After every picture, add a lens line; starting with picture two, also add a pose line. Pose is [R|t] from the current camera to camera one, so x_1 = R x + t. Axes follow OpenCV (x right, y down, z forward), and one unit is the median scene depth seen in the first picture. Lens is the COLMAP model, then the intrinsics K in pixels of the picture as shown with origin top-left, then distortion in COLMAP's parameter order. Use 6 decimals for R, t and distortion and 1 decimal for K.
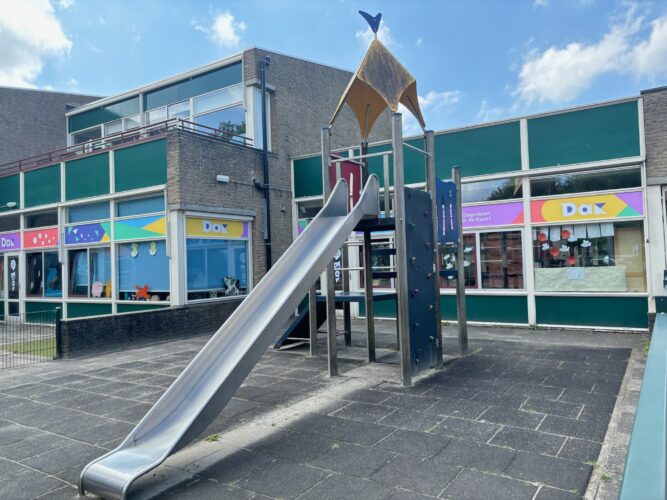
lens RADIAL K [[502.2, 0, 335.1], [0, 502.2, 251.6], [0, 0, 1]] dist [0.036954, -0.049455]
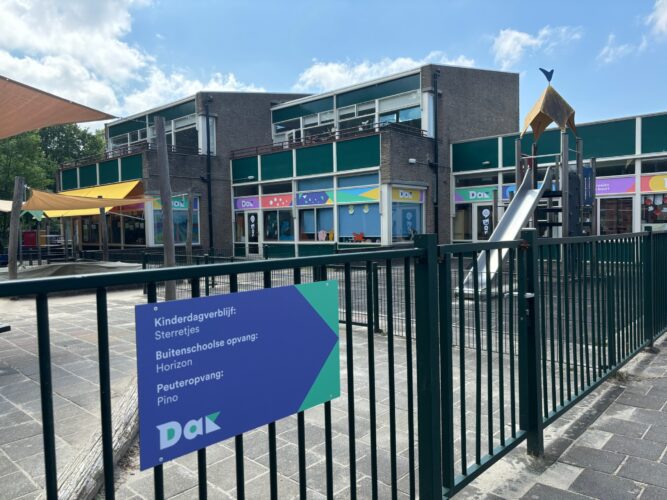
lens RADIAL K [[502.2, 0, 328.6], [0, 502.2, 254.4], [0, 0, 1]] dist [0.036954, -0.049455]
pose [[0.985765, 0.022210, -0.166653, -0.203246], [-0.008668, 0.996632, 0.081551, 0.008824], [0.167903, -0.078945, 0.982637, -0.482104]]
